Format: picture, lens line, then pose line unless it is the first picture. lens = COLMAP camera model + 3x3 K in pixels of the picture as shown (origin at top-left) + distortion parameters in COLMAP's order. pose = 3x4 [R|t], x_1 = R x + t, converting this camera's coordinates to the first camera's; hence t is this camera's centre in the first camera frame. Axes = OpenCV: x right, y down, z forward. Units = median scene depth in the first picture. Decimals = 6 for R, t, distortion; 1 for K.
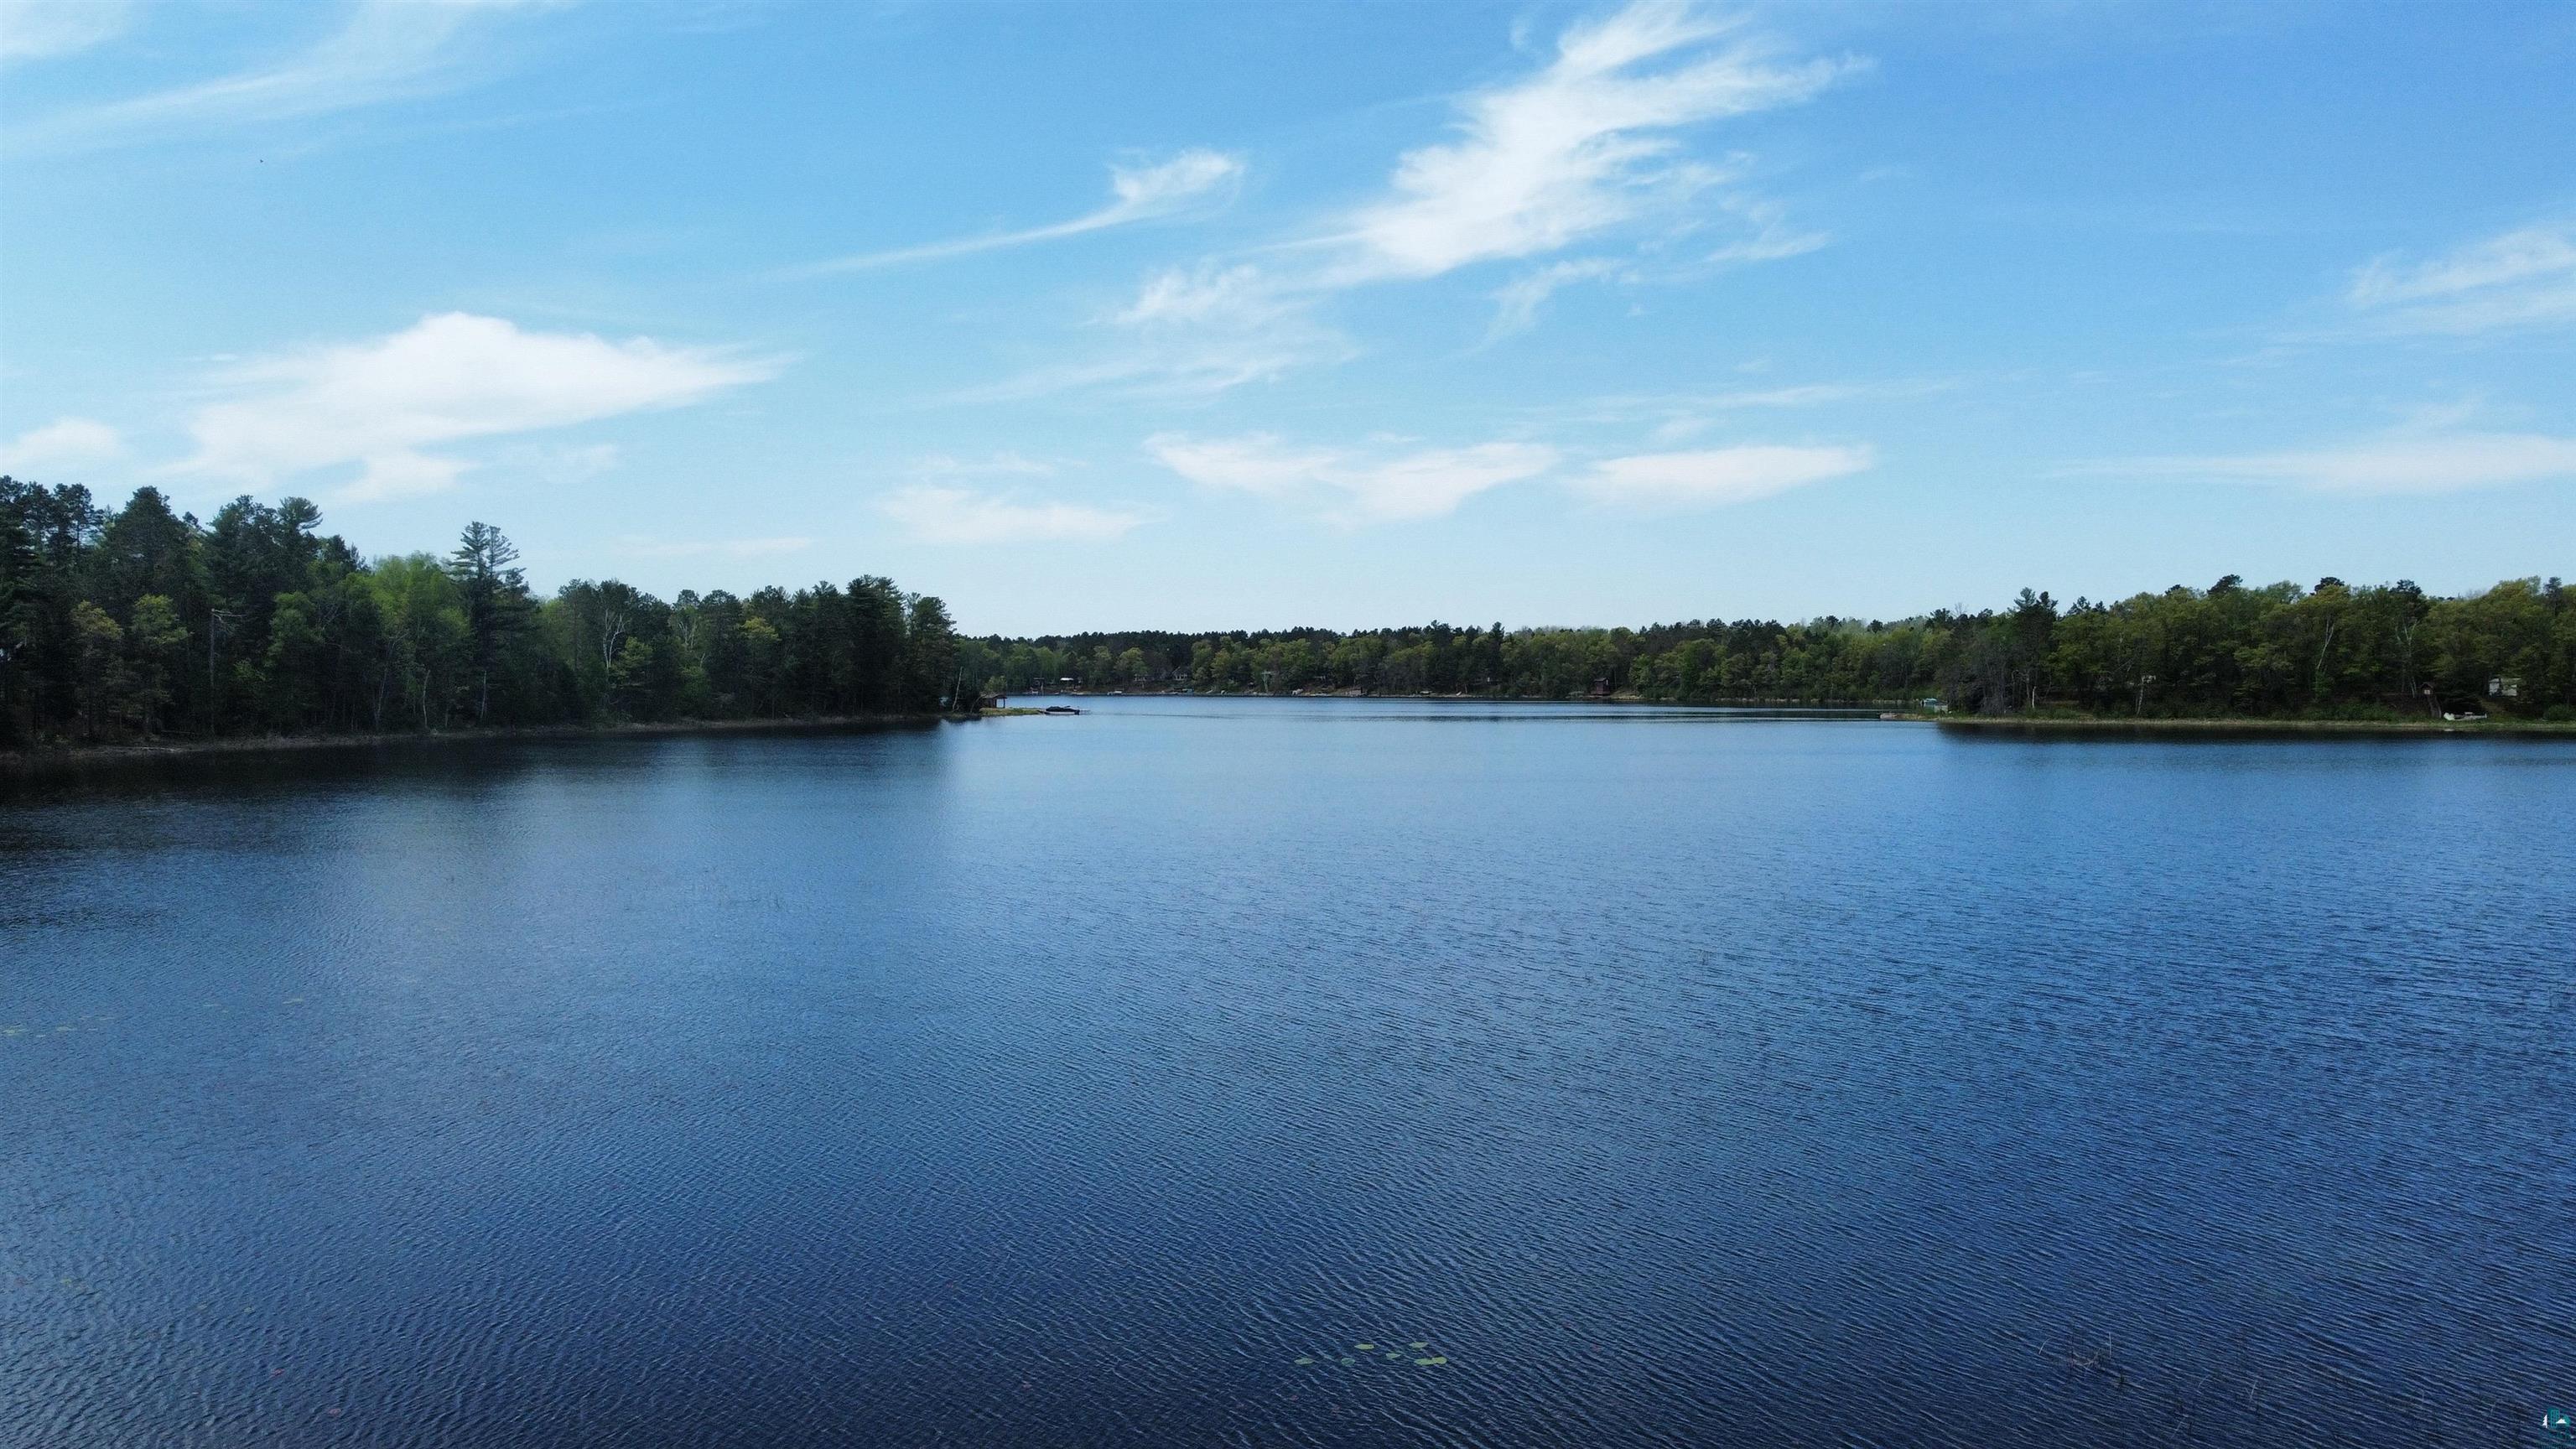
lens RADIAL K [[1943.7, 0, 1278.0], [0, 1943.7, 728.5], [0, 0, 1]] dist [-0.000411, -0.007069]
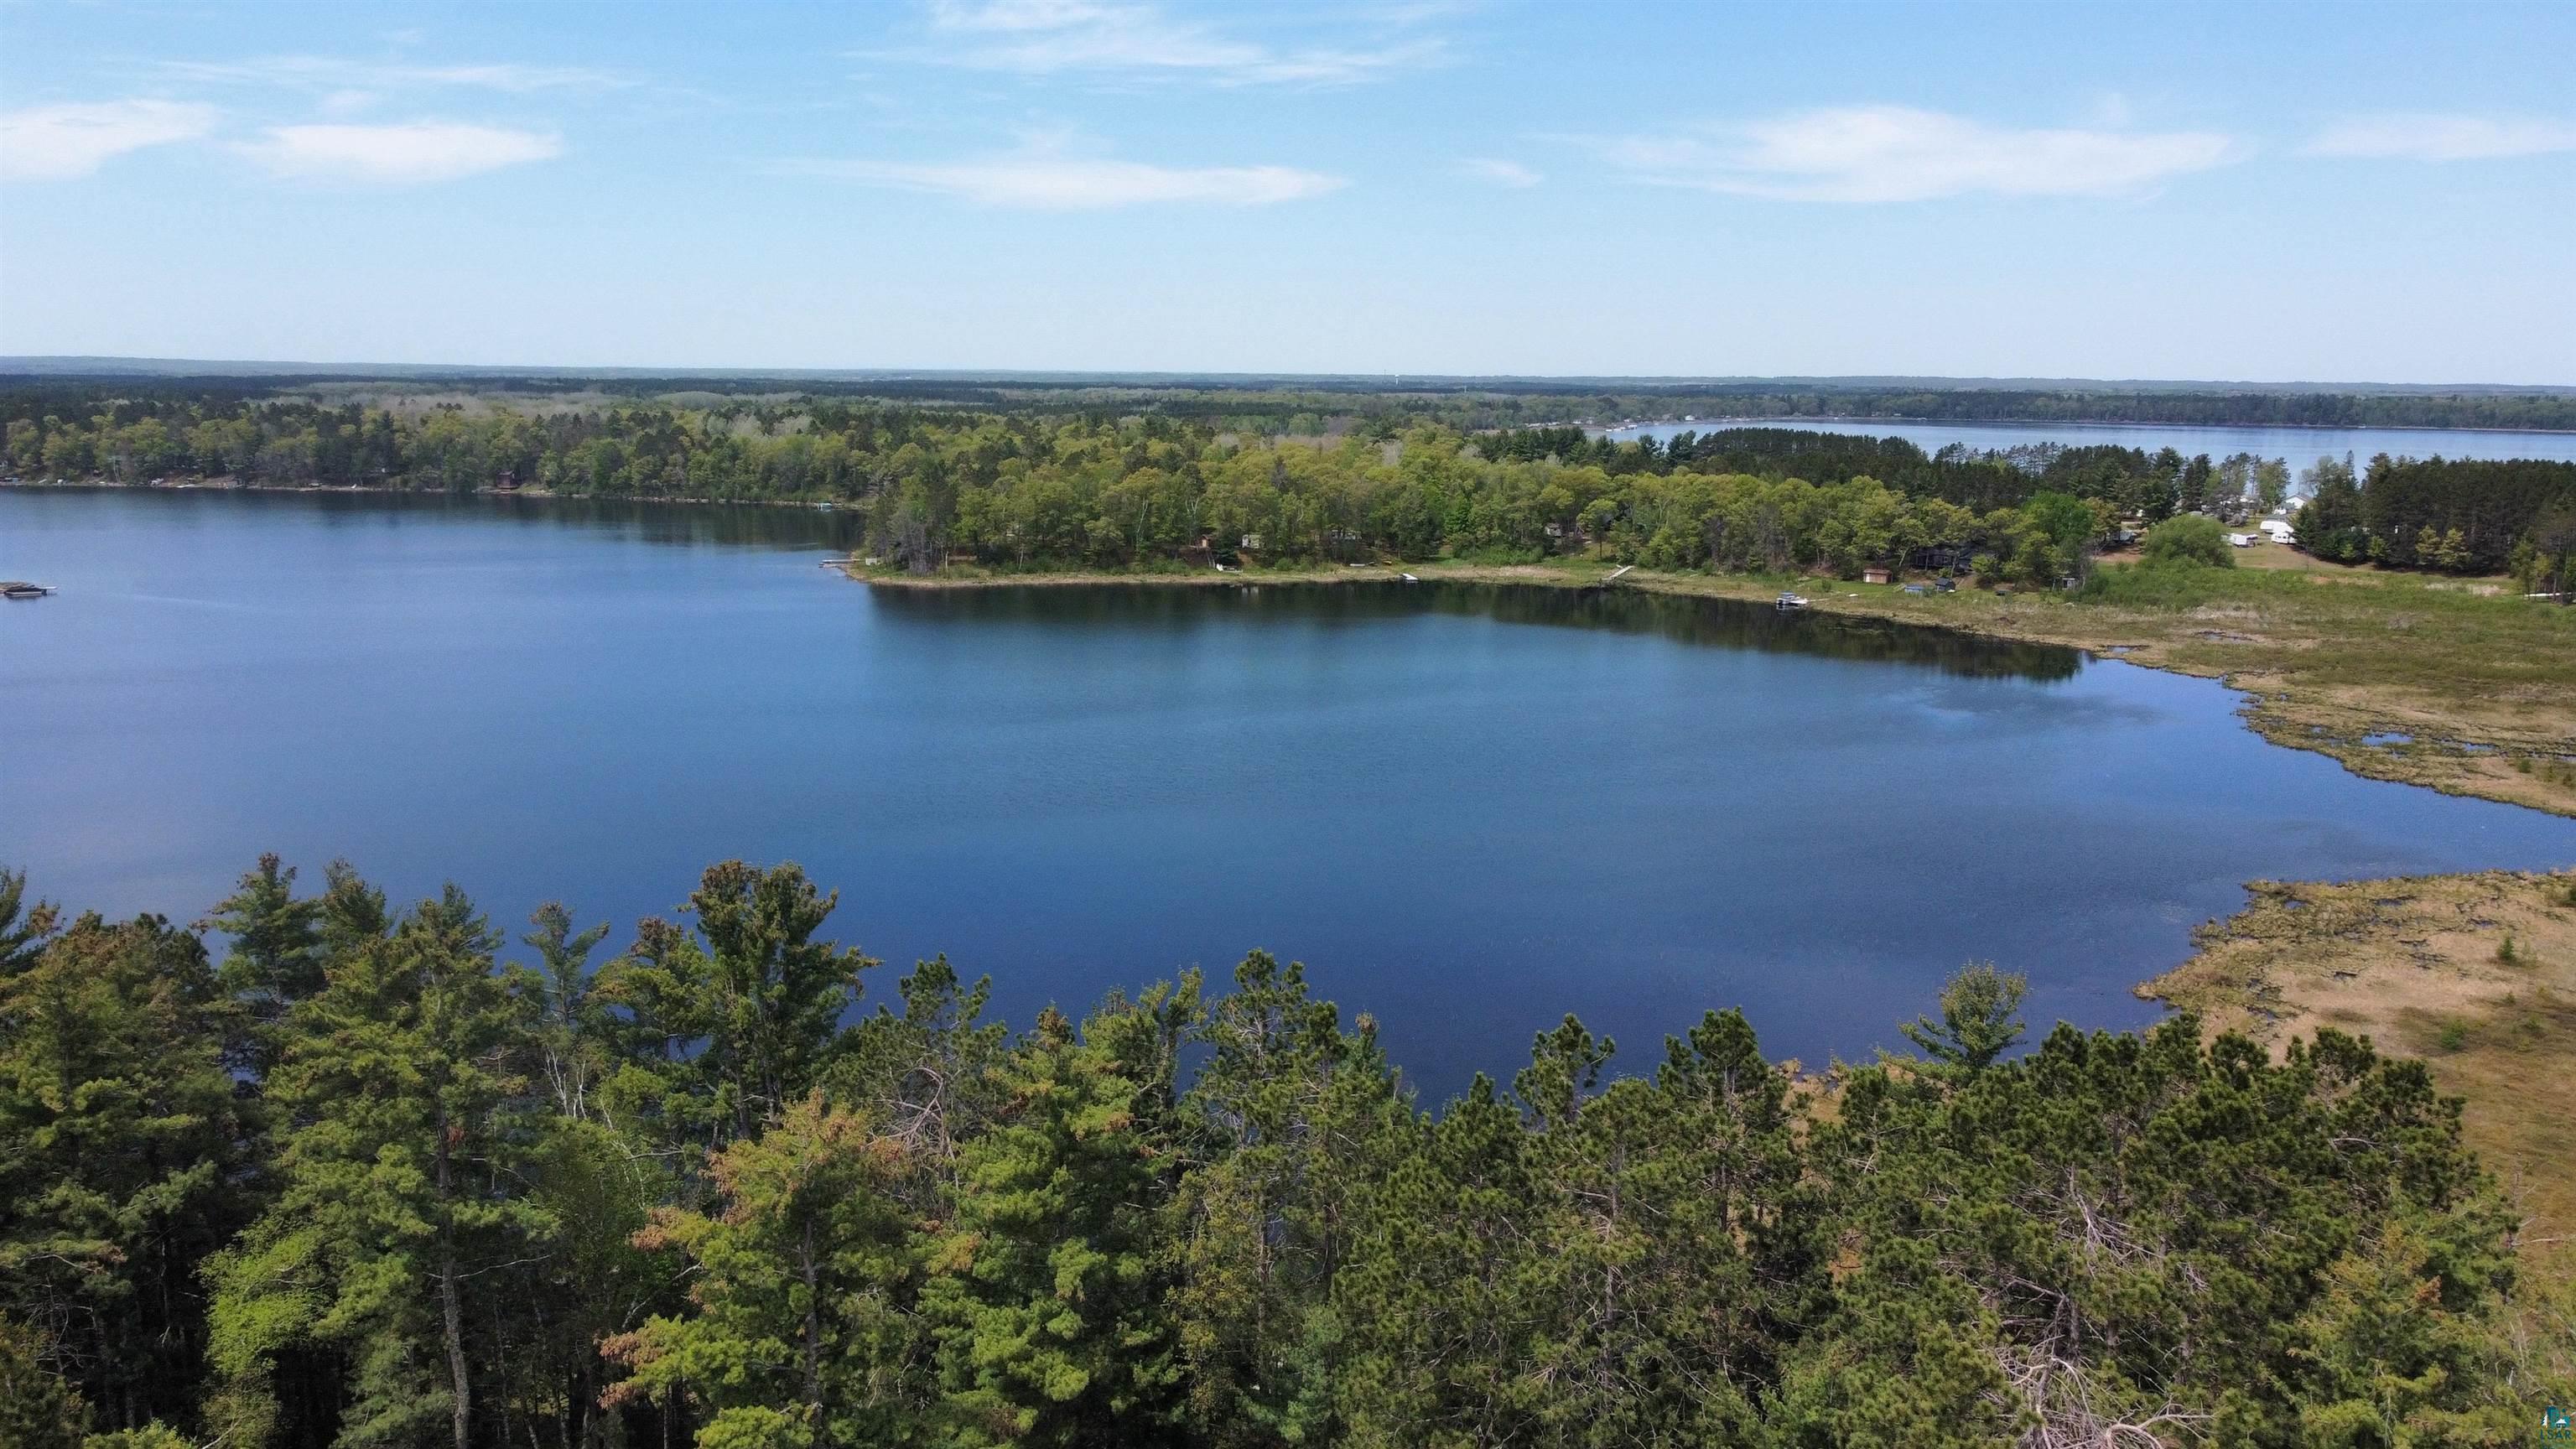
lens RADIAL K [[1943.7, 0, 1278.0], [0, 1943.7, 728.5], [0, 0, 1]] dist [-0.000411, -0.007069]
pose [[0.831391, -0.090865, 0.548209, -0.084790], [0.003749, 0.987435, 0.157982, -0.061836], [-0.555676, -0.129290, 0.821285, -0.116283]]
